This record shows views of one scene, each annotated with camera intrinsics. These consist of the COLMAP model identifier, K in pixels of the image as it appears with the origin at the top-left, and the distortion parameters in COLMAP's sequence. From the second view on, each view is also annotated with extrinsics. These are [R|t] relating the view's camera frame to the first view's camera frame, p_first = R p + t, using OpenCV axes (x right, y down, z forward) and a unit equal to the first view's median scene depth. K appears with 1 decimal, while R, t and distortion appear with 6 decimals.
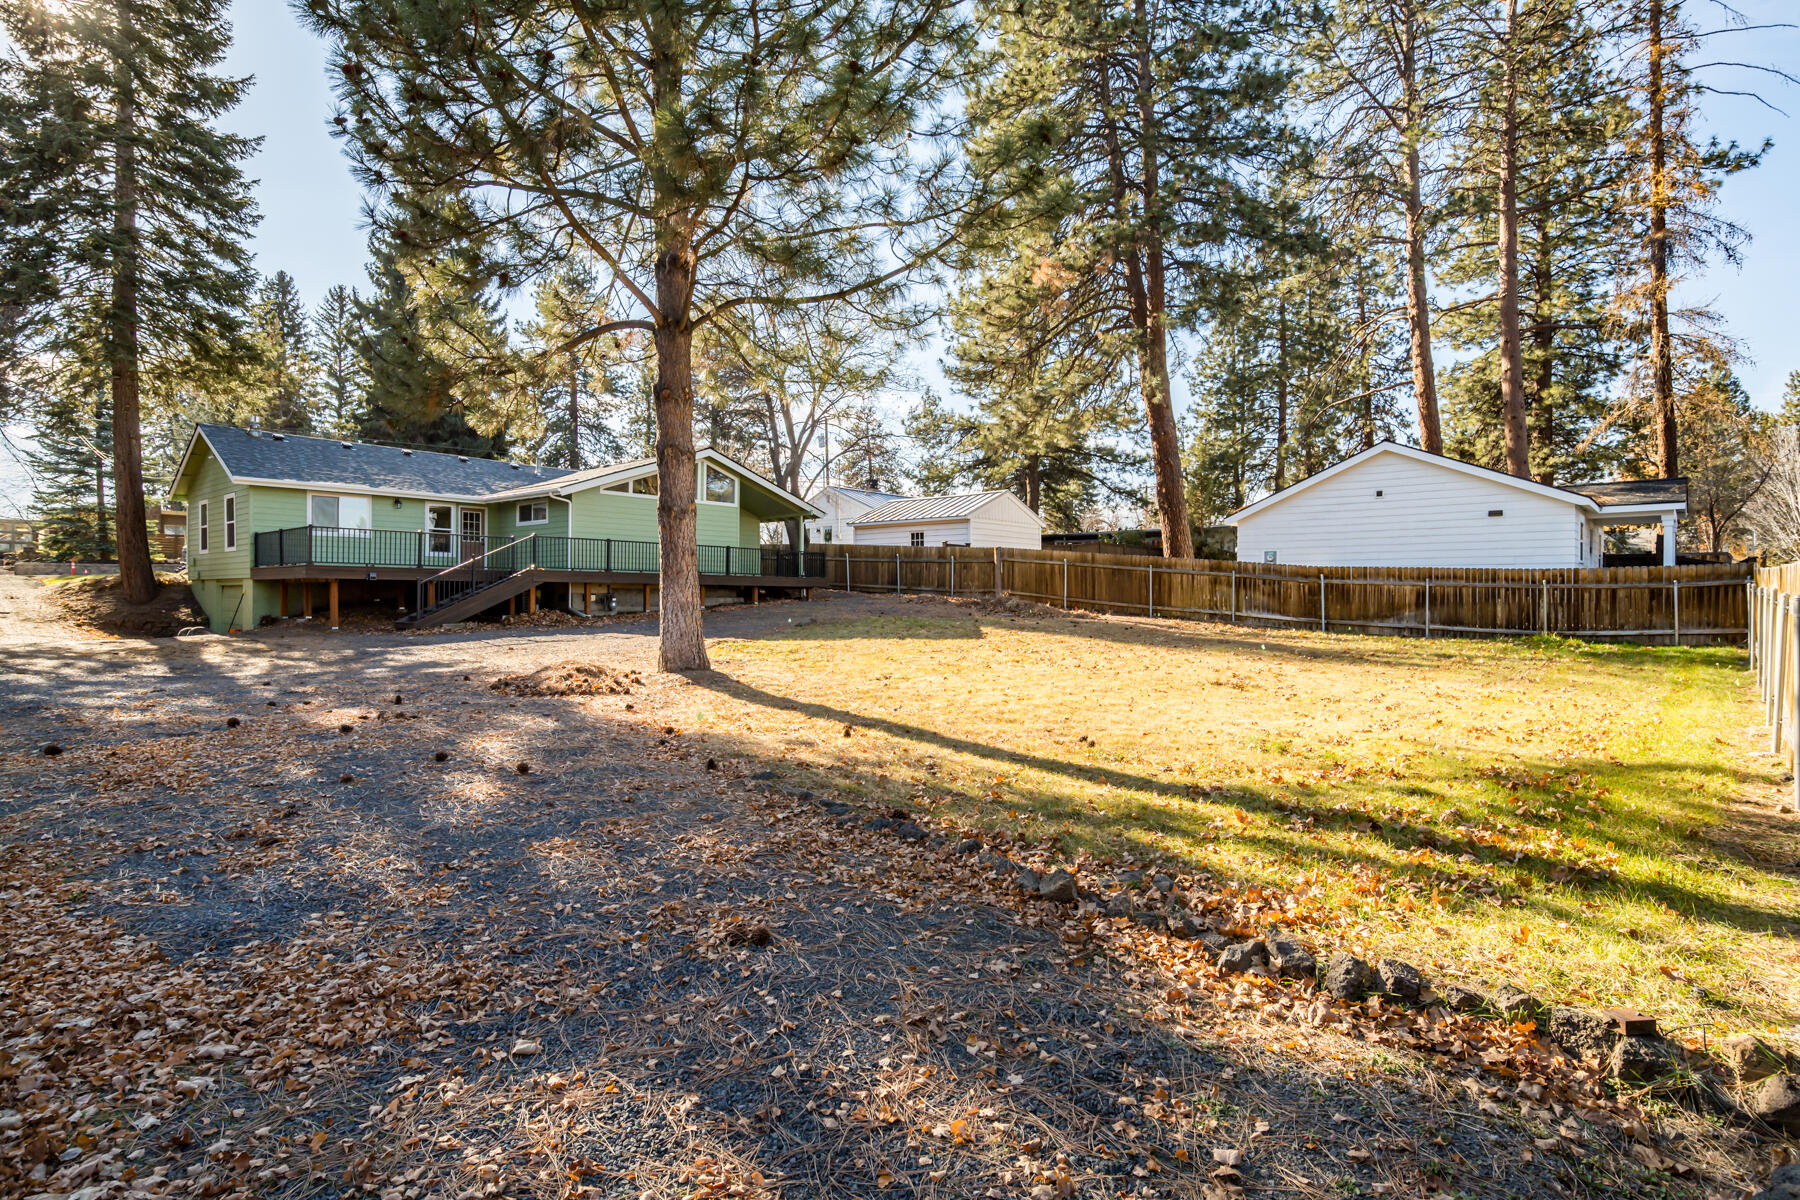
lens RADIAL K [[911.2, 0, 900.0], [0, 911.2, 600.0], [0, 0, 1]] dist [-0.020751, 0.009053]
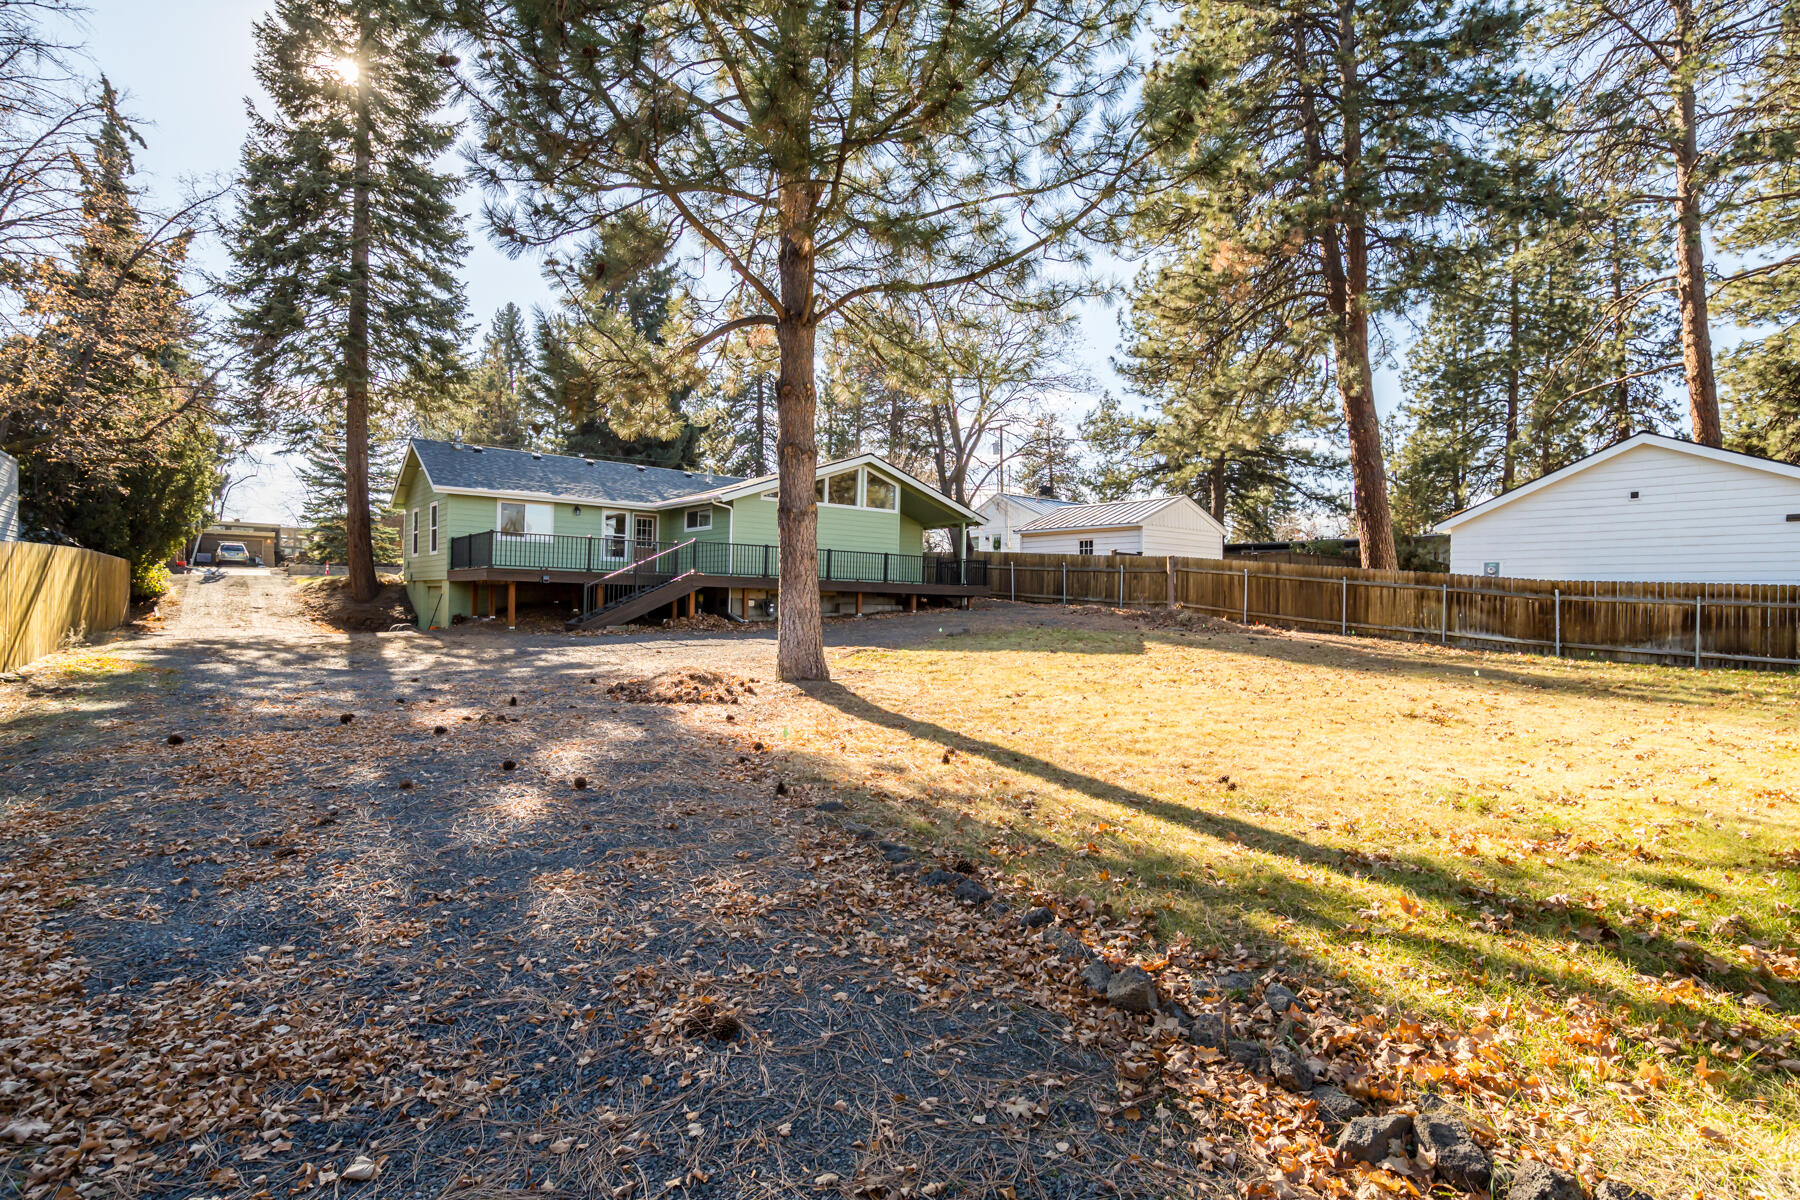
lens RADIAL K [[908.5, 0, 904.0], [0, 908.5, 604.2], [0, 0, 1]] dist [-0.020926, 0.009771]
pose [[0.980528, 0.016586, -0.195676, 0.023392], [-0.017730, 0.999834, -0.004099, -0.000100], [0.195576, 0.007488, 0.980660, 0.039264]]
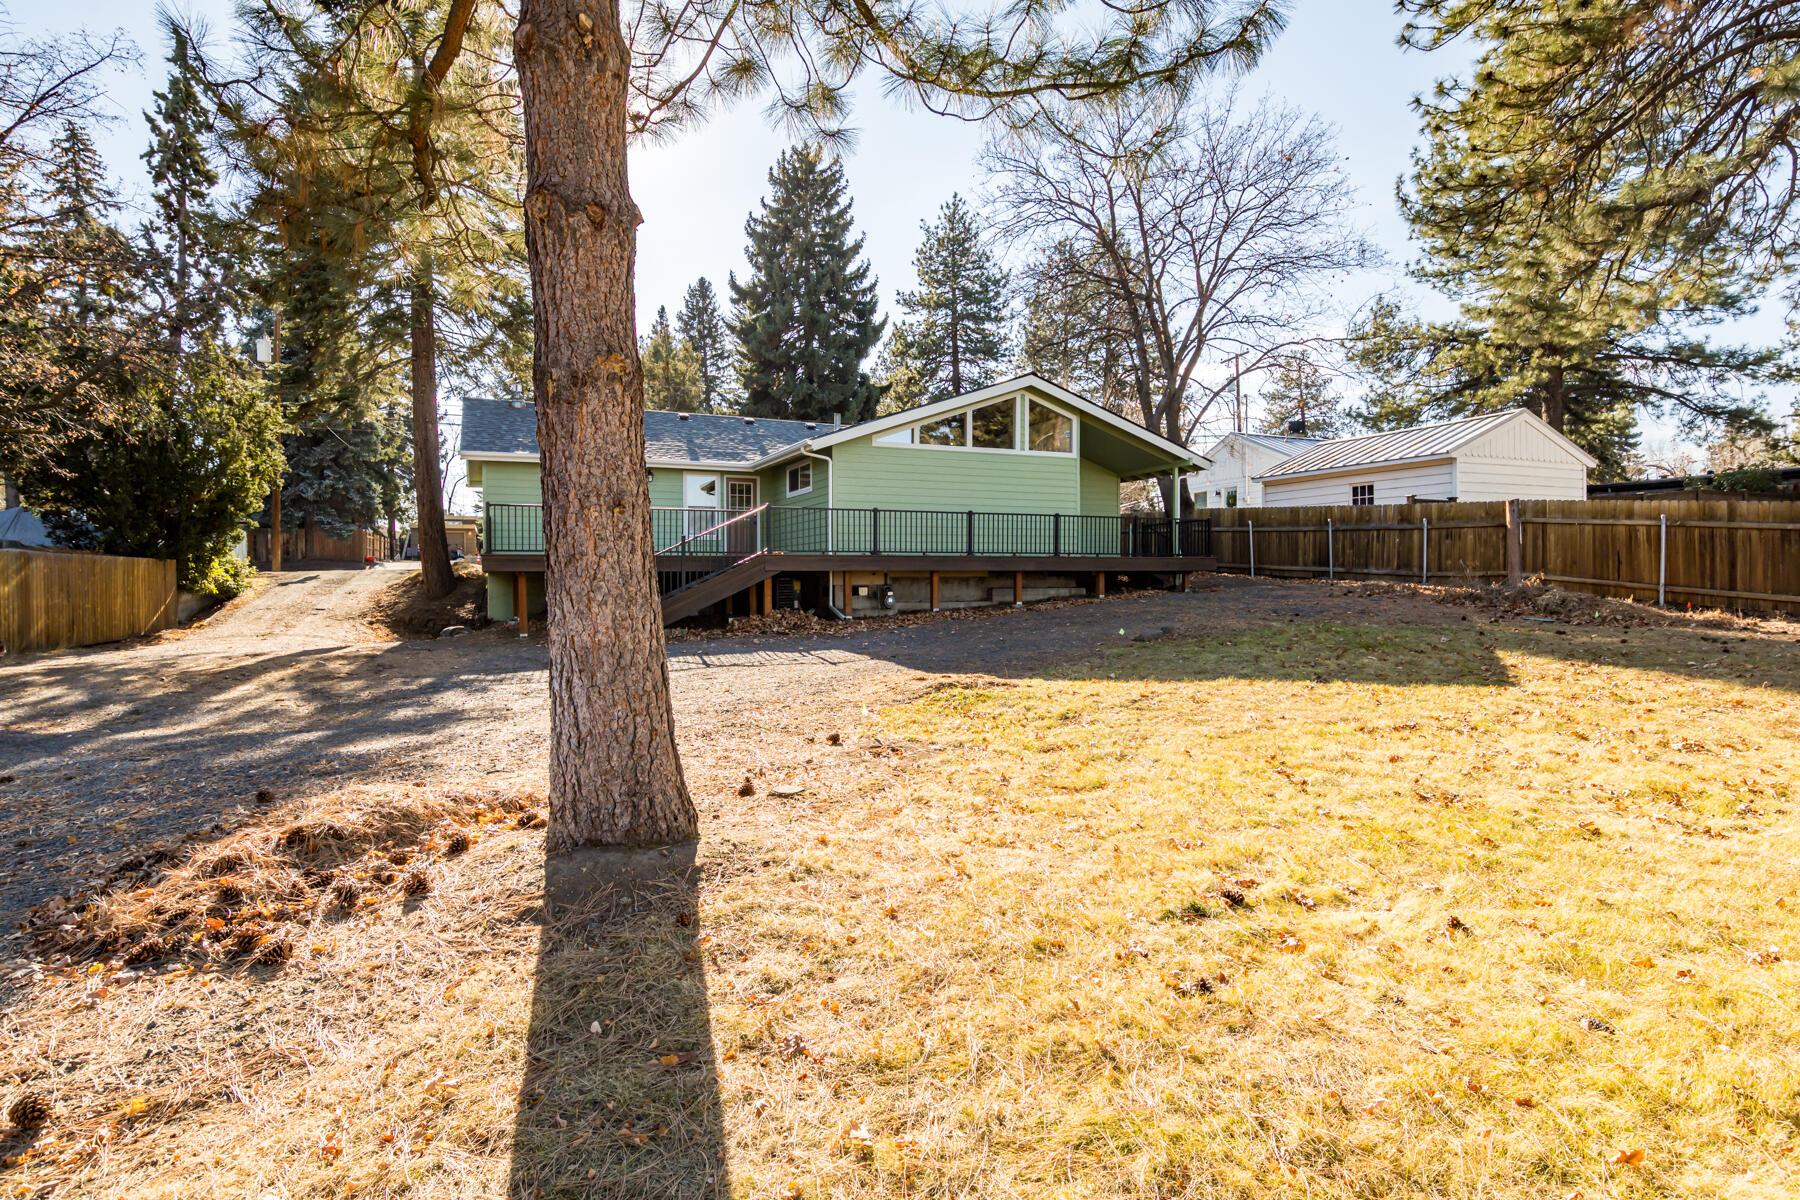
lens RADIAL K [[920.0, 0, 912.9], [0, 920.0, 601.6], [0, 0, 1]] dist [-0.023427, 0.011172]
pose [[0.904452, 0.001986, -0.426571, 0.009004], [0.008232, 0.999722, 0.022108, -0.009262], [0.426496, -0.023507, 0.904184, 0.324820]]
